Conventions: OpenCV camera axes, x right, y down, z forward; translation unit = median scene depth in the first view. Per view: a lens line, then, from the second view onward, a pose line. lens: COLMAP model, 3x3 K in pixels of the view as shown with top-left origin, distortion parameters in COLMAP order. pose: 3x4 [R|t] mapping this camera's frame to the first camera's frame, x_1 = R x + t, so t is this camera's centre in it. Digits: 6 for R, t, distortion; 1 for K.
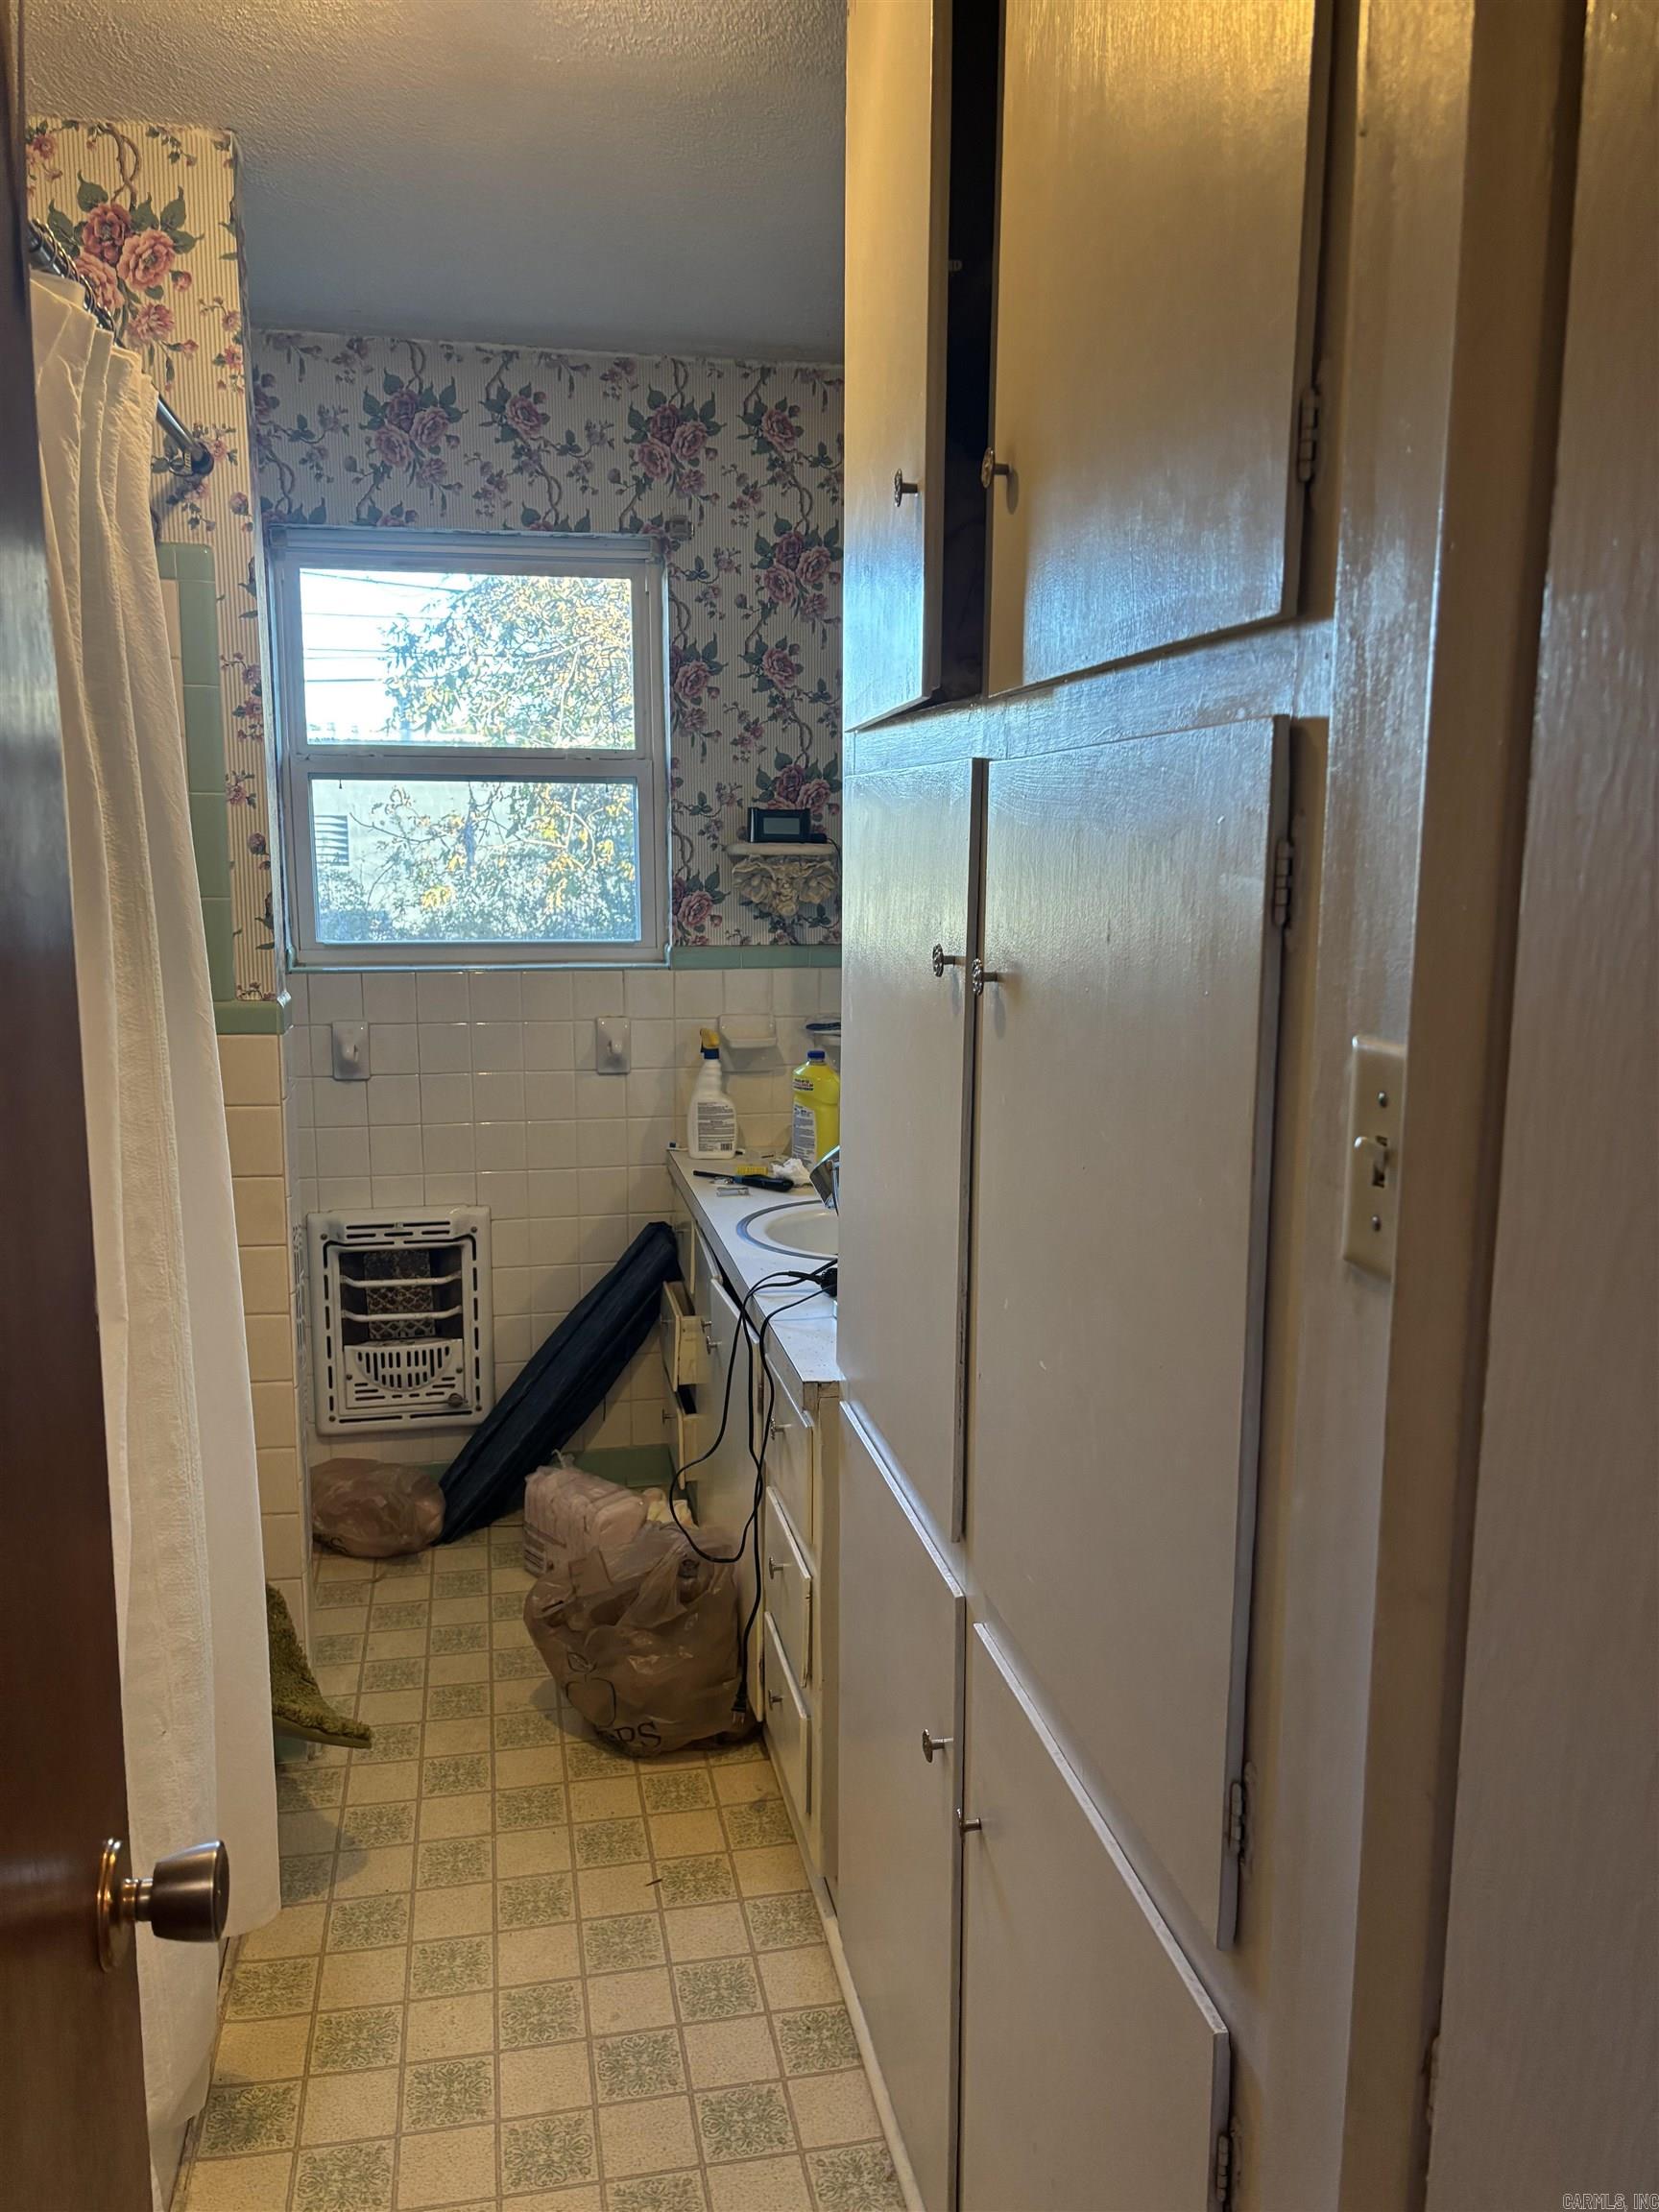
lens RADIAL K [[1661.2, 0, 829.1], [0, 1661.2, 1104.3], [0, 0, 1]] dist [-0.007946, -0.030553]
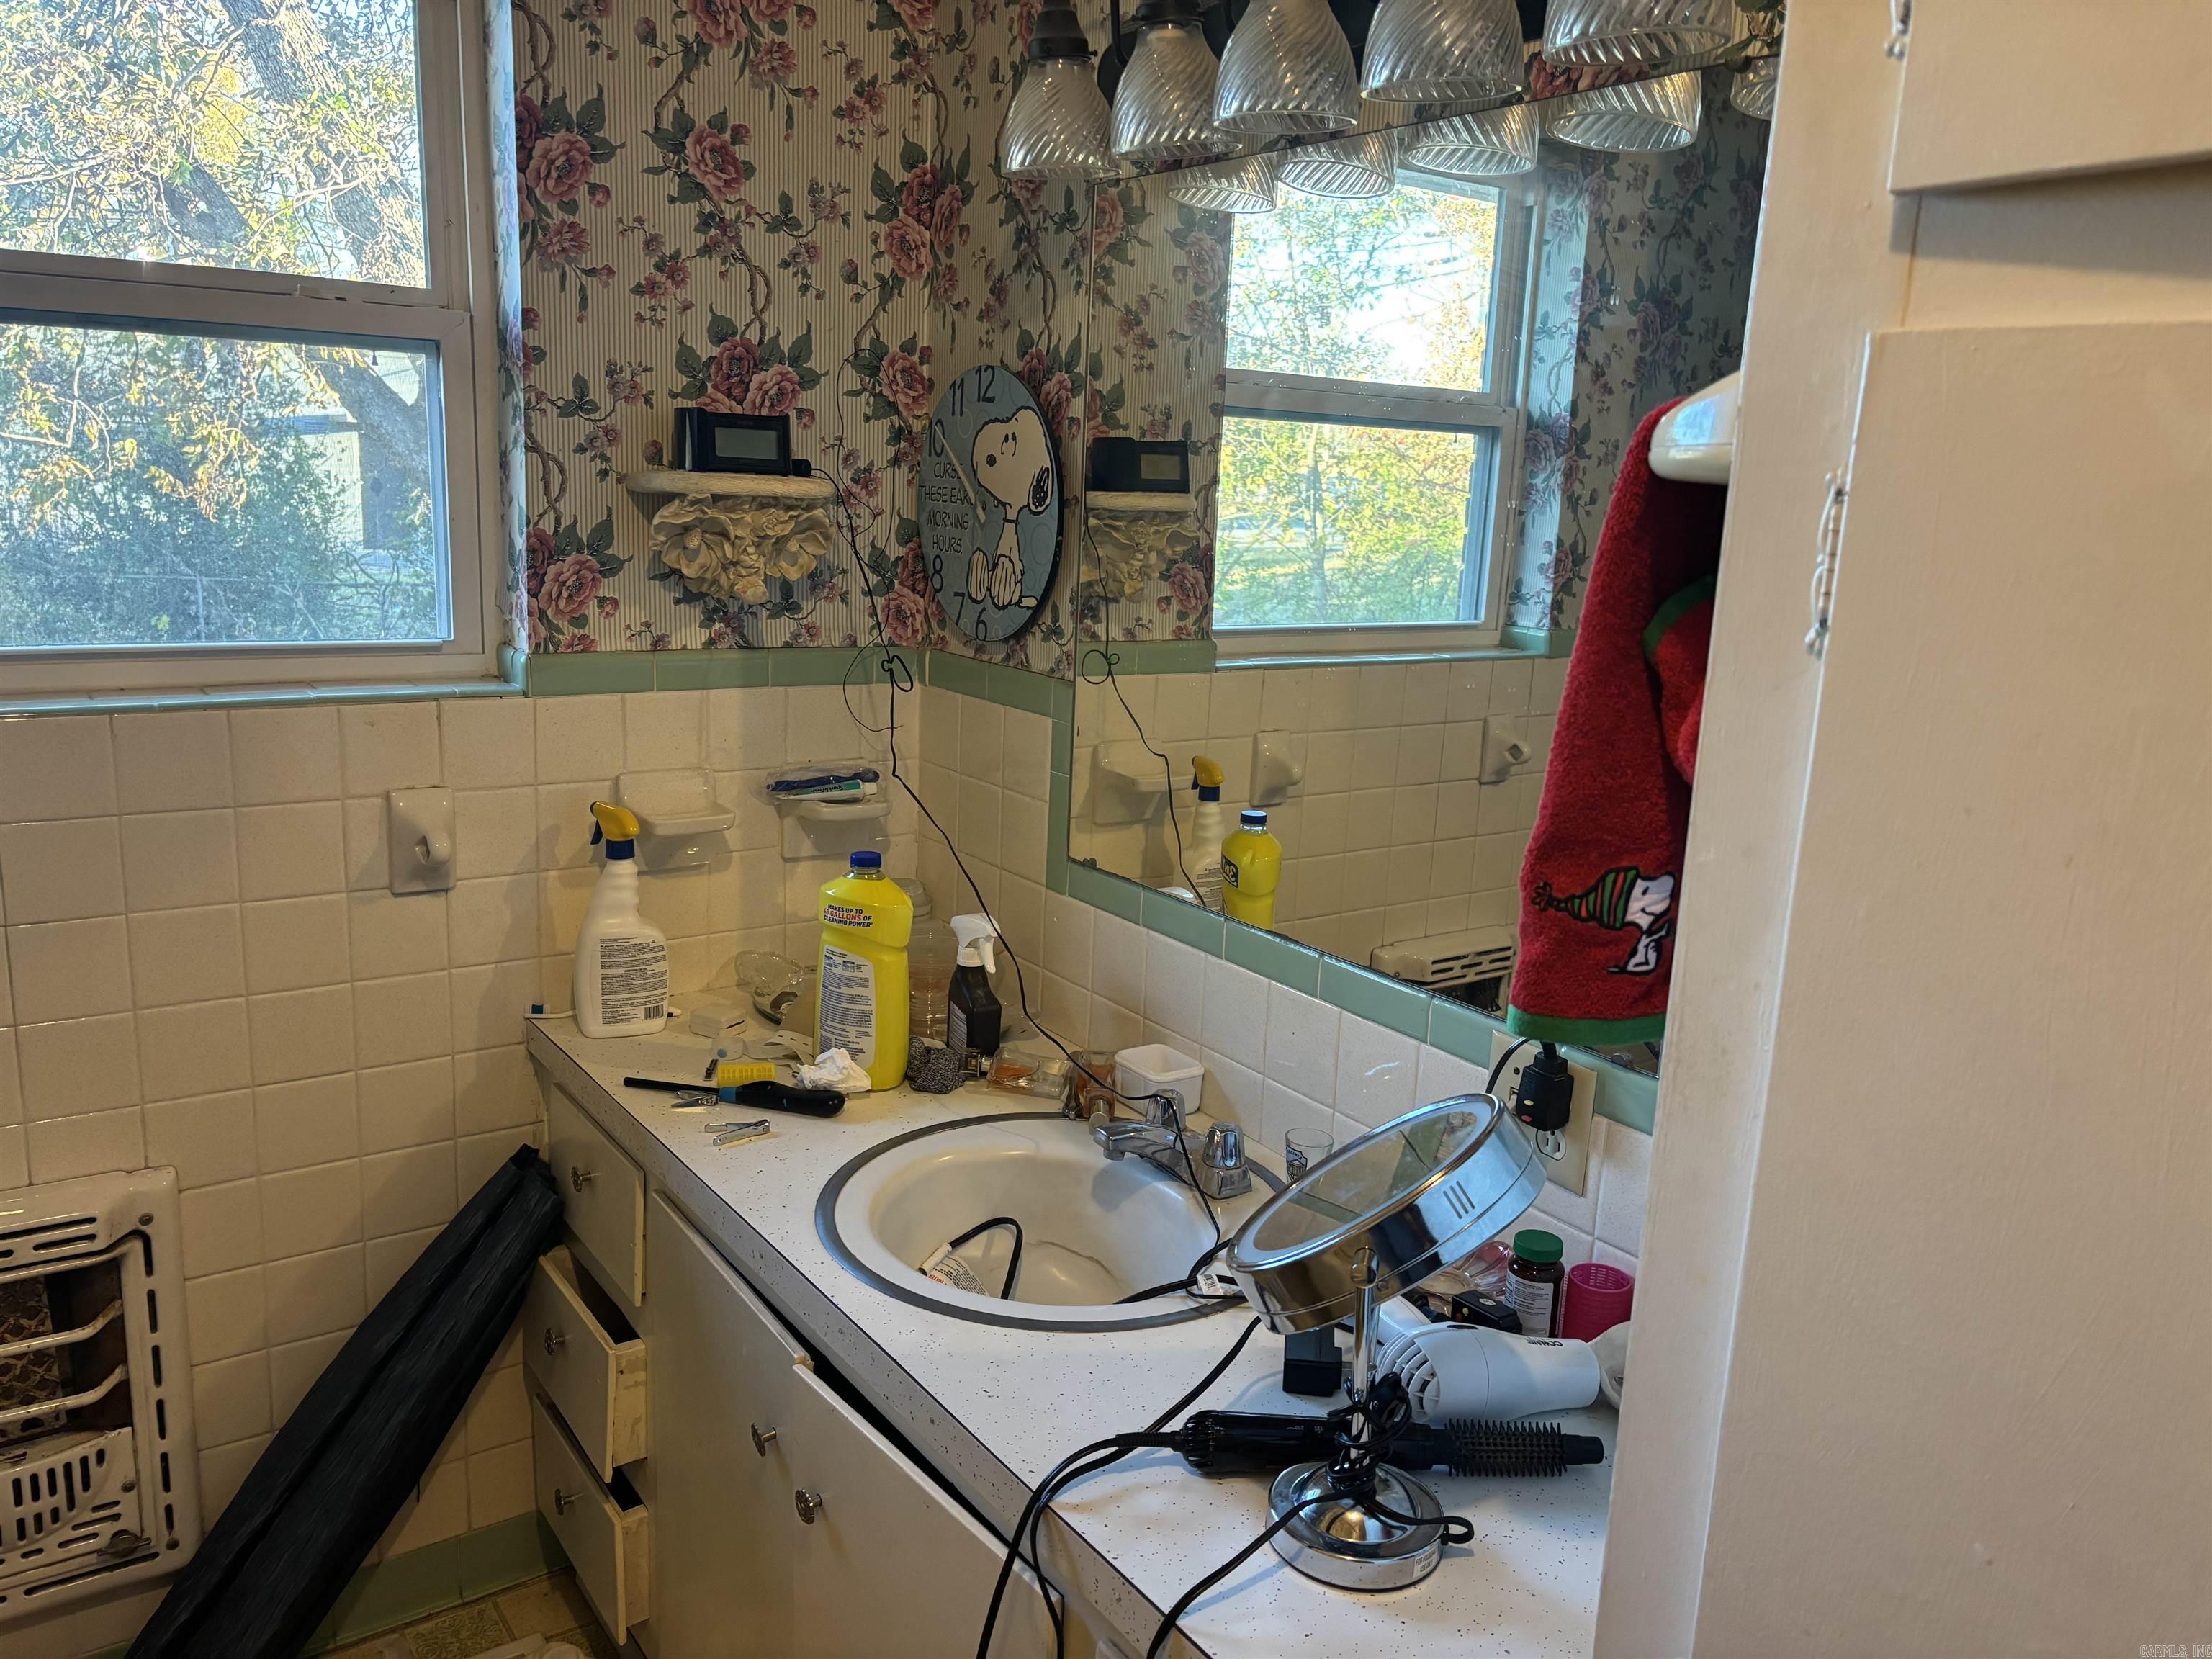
lens RADIAL K [[1661.2, 0, 1167.9], [0, 1661.2, 793.6], [0, 0, 1]] dist [-0.007946, -0.030553]
pose [[0.903727, -0.043024, 0.425941, -0.140128], [0.028737, 0.998790, 0.039914, -0.065279], [-0.427143, -0.023831, 0.903870, 0.414850]]
